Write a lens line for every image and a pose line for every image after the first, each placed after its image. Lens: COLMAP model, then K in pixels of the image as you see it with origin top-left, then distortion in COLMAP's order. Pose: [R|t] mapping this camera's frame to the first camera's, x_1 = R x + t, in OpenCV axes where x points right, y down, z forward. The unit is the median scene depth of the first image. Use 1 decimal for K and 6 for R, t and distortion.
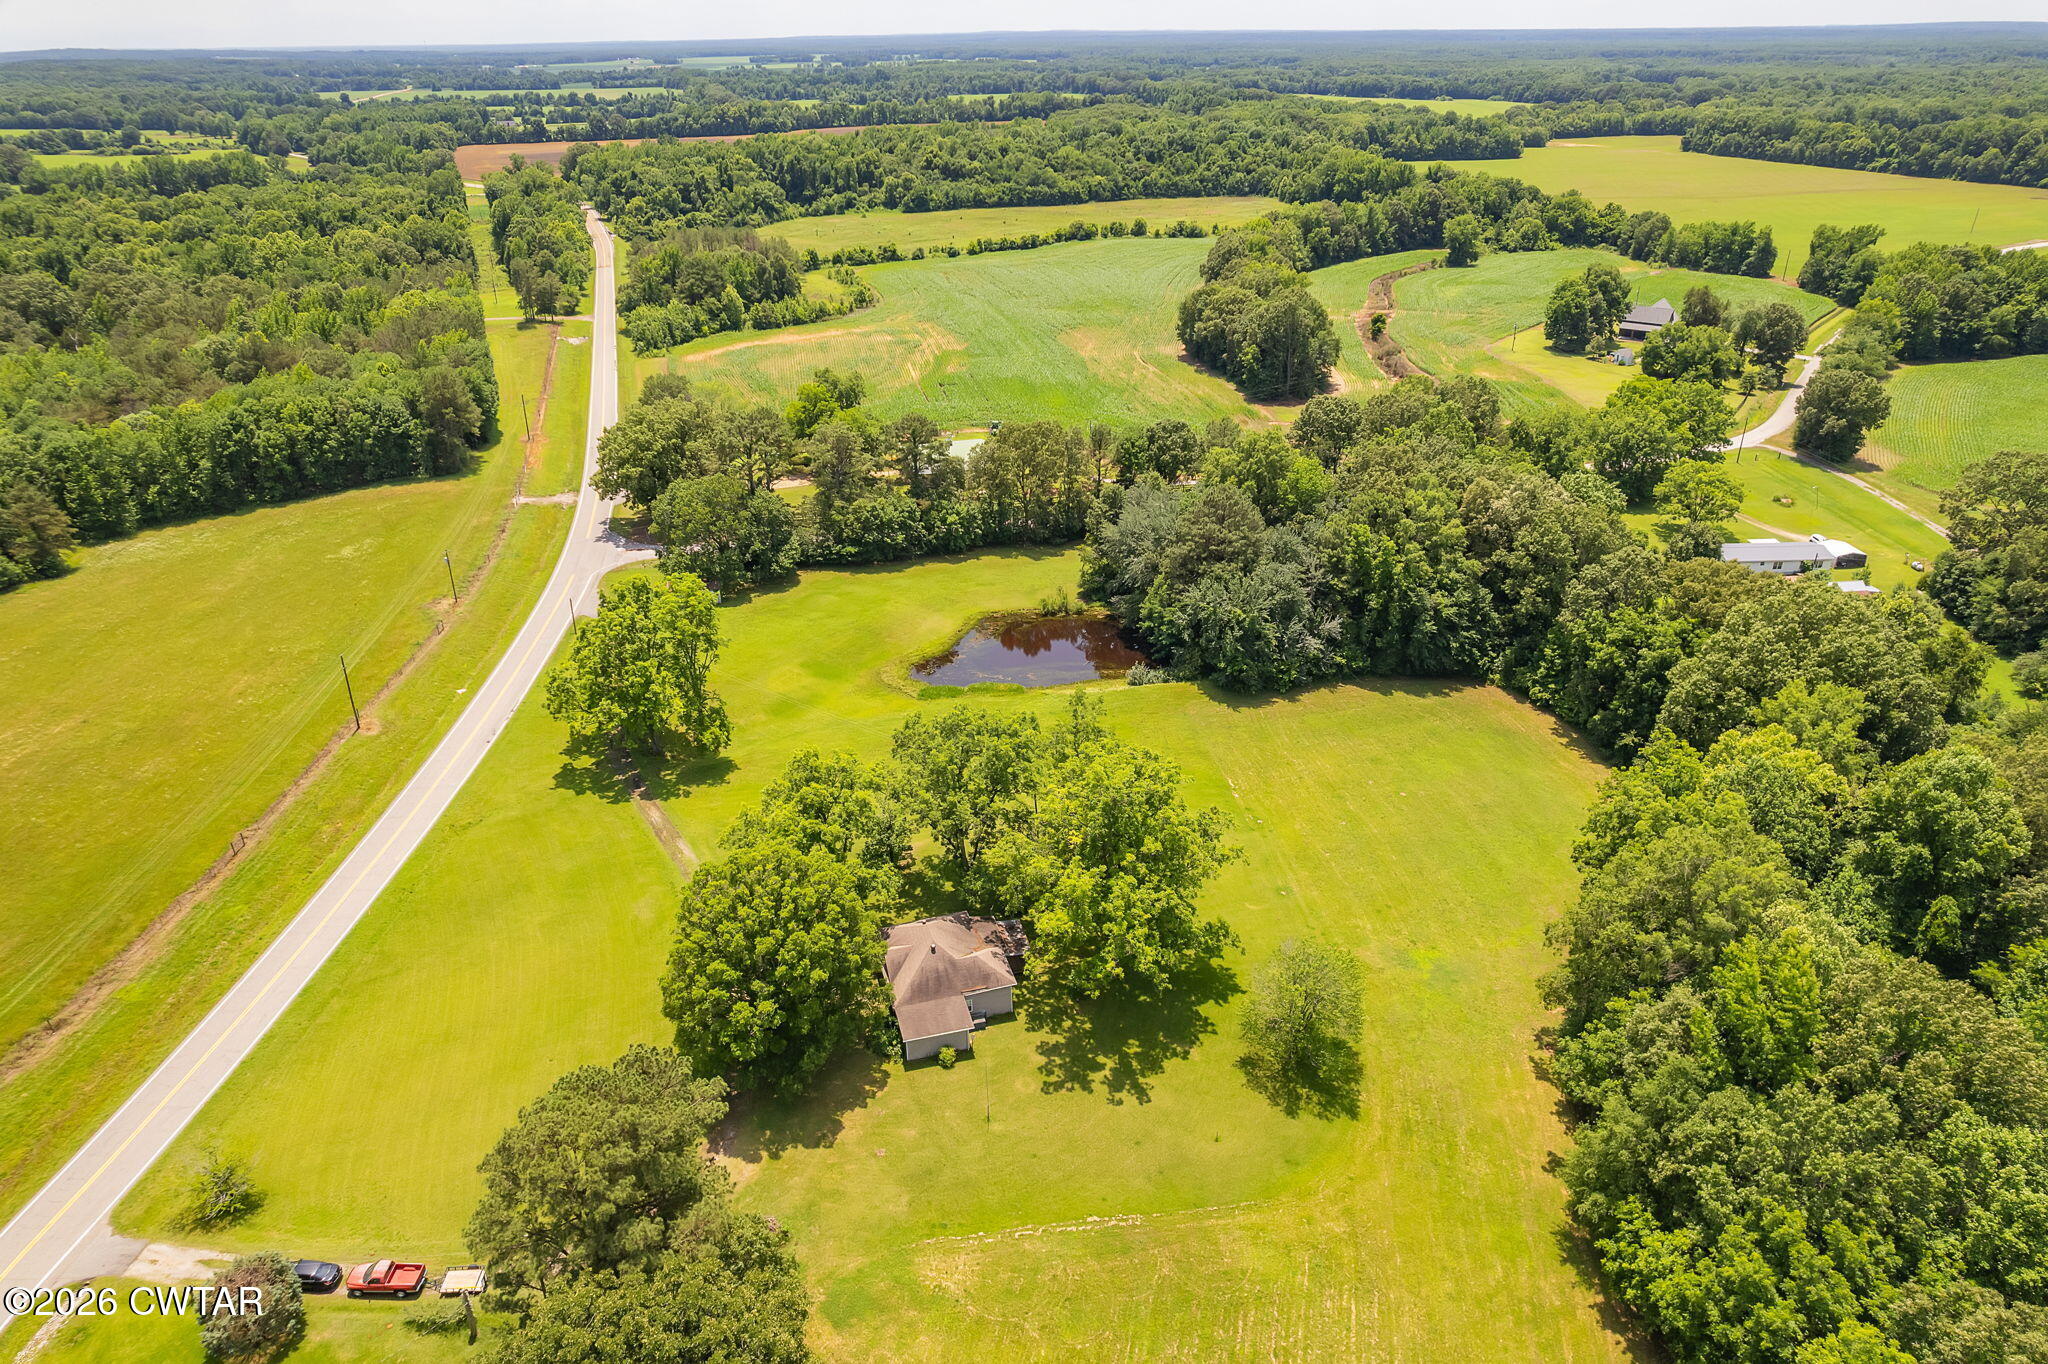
lens RADIAL K [[1371.8, 0, 1024.0], [0, 1371.8, 682.0], [0, 0, 1]] dist [-0.092328, 0.090959]
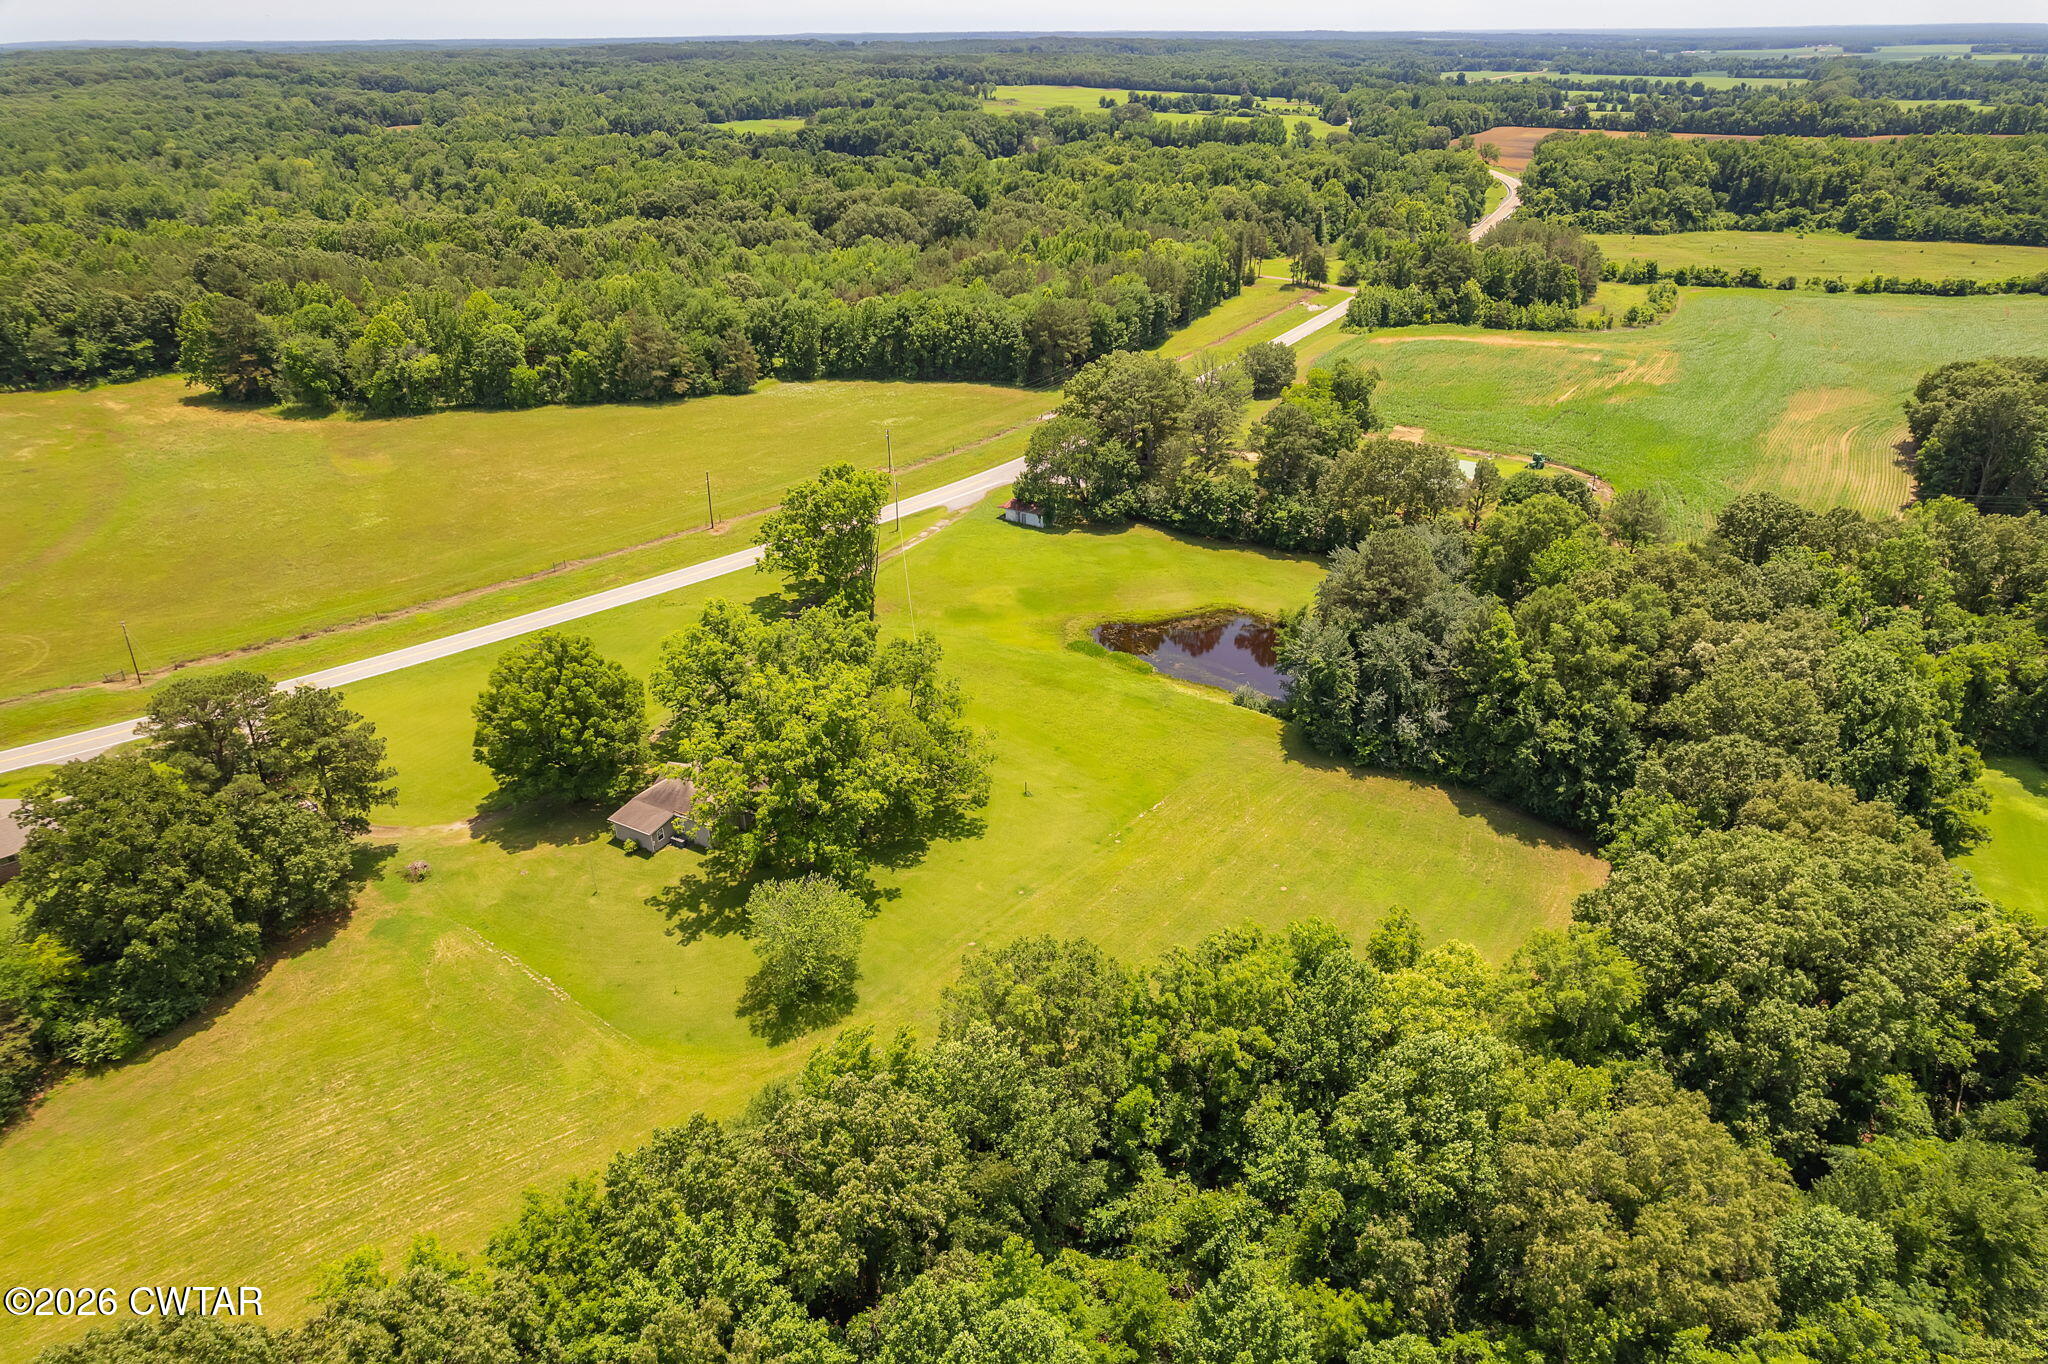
lens RADIAL K [[1371.8, 0, 1024.0], [0, 1371.8, 682.0], [0, 0, 1]] dist [-0.092328, 0.090959]
pose [[0.678449, 0.324102, -0.659291, 0.284917], [-0.316983, 0.938734, 0.135280, -0.044502], [0.662743, 0.117203, 0.739618, 0.088317]]
